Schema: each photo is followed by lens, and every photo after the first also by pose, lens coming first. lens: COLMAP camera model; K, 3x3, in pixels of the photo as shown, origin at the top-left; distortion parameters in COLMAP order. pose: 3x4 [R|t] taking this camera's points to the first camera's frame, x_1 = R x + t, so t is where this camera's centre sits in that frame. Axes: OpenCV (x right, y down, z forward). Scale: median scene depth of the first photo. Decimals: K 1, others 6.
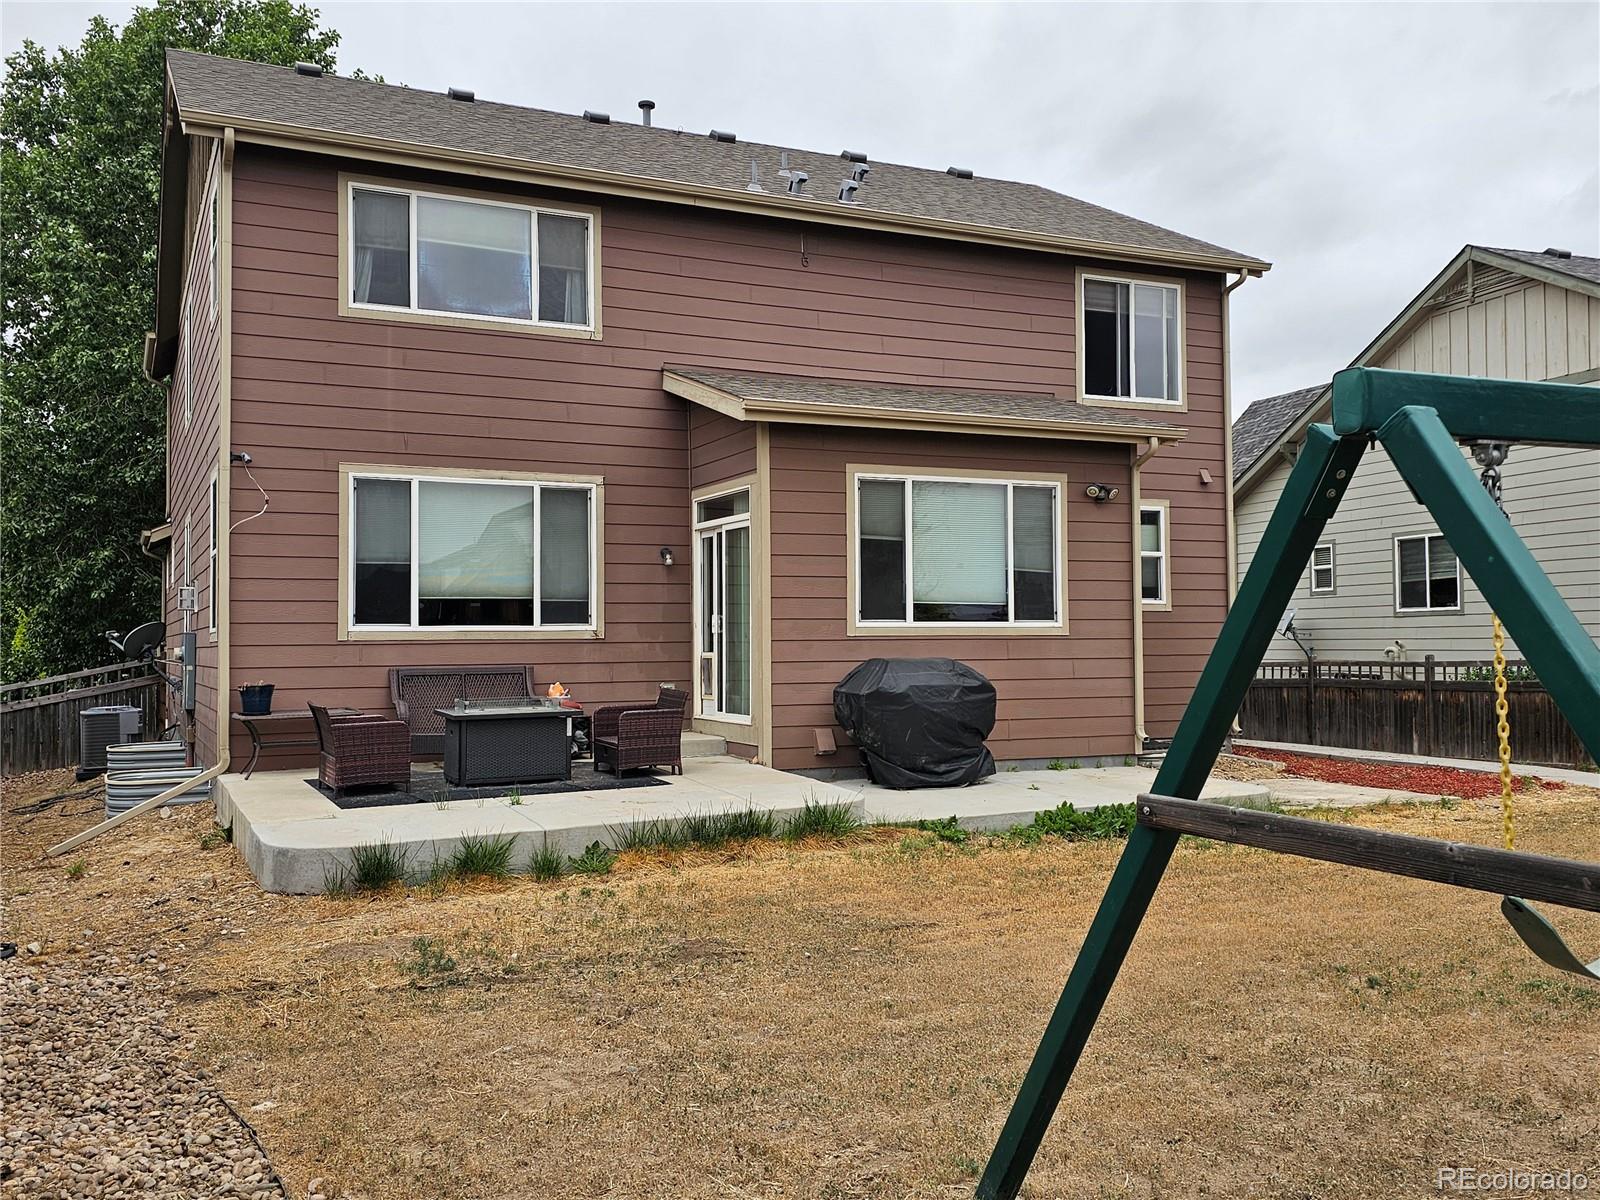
lens RADIAL K [[1410.0, 0, 783.3], [0, 1410.0, 598.5], [0, 0, 1]] dist [0.089068, -0.108395]
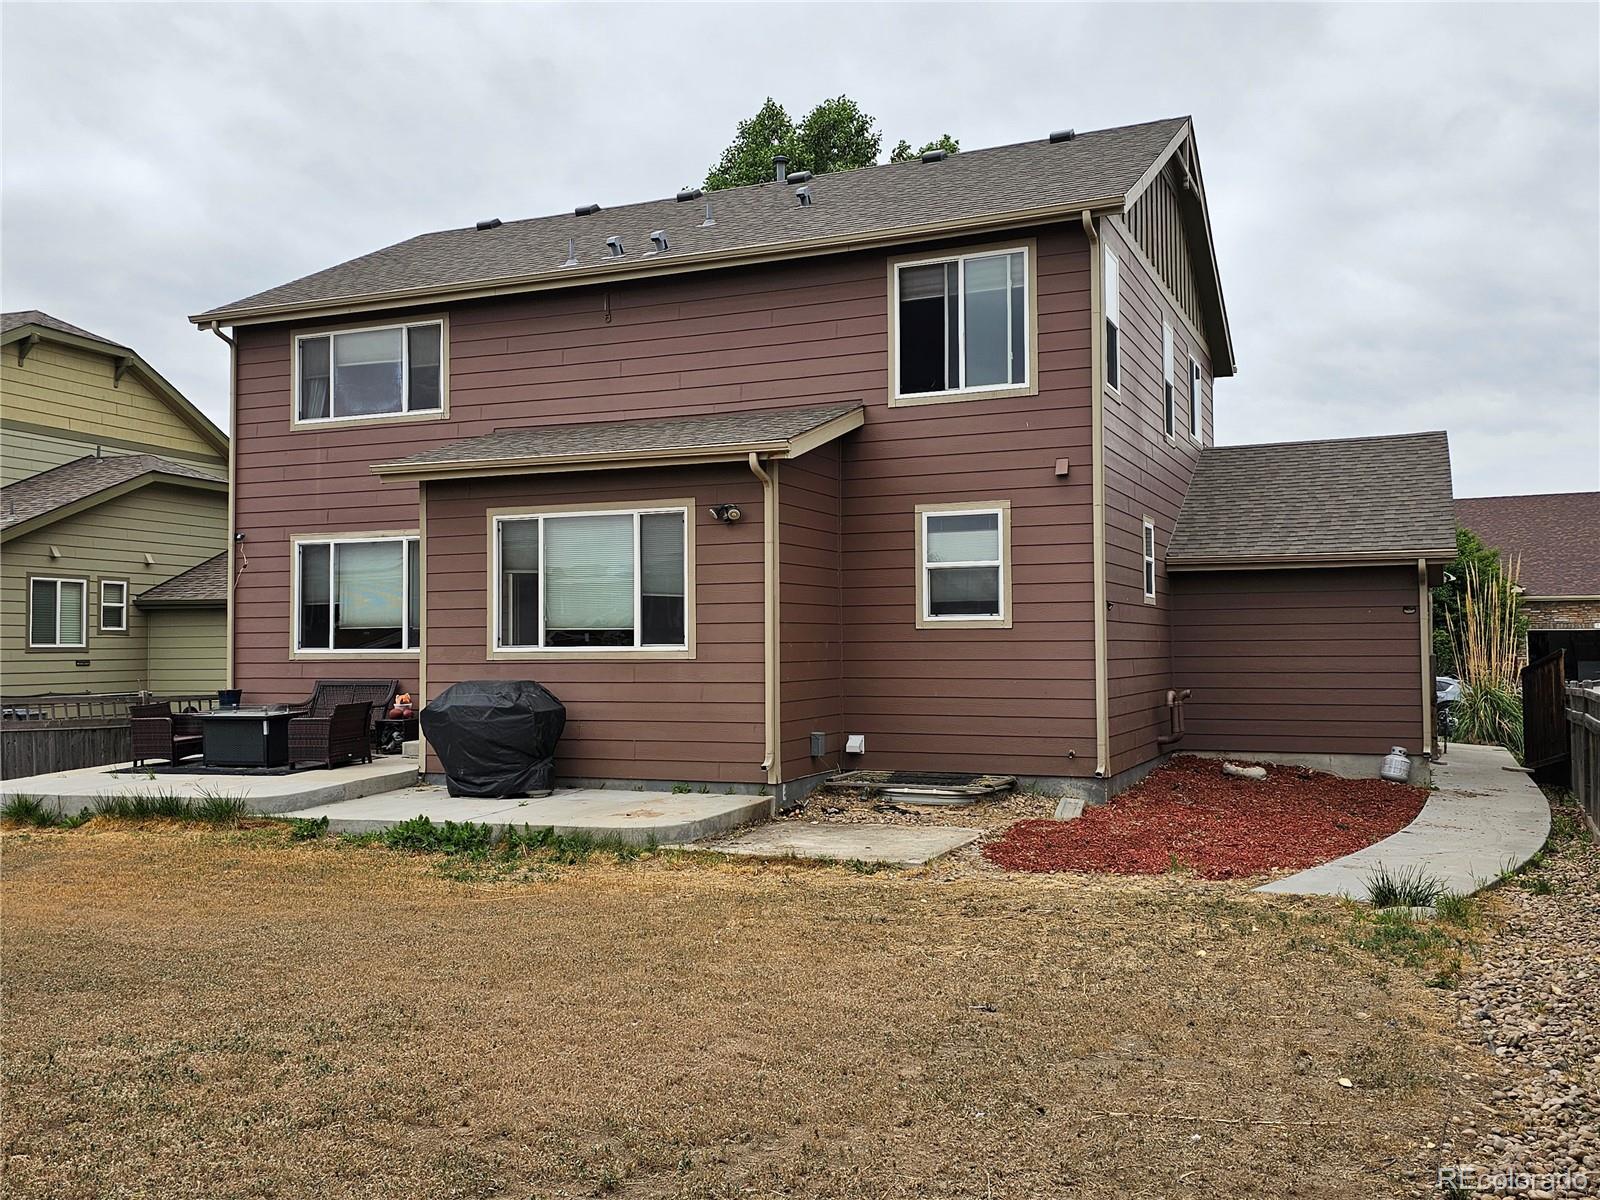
lens RADIAL K [[1410.0, 0, 806.5], [0, 1410.0, 605.5], [0, 0, 1]] dist [0.089068, -0.108395]
pose [[0.663141, -0.017846, -0.748281, 1.051871], [0.026531, 0.999648, -0.000328, -0.009981], [0.748024, -0.019636, 0.663381, 0.420992]]
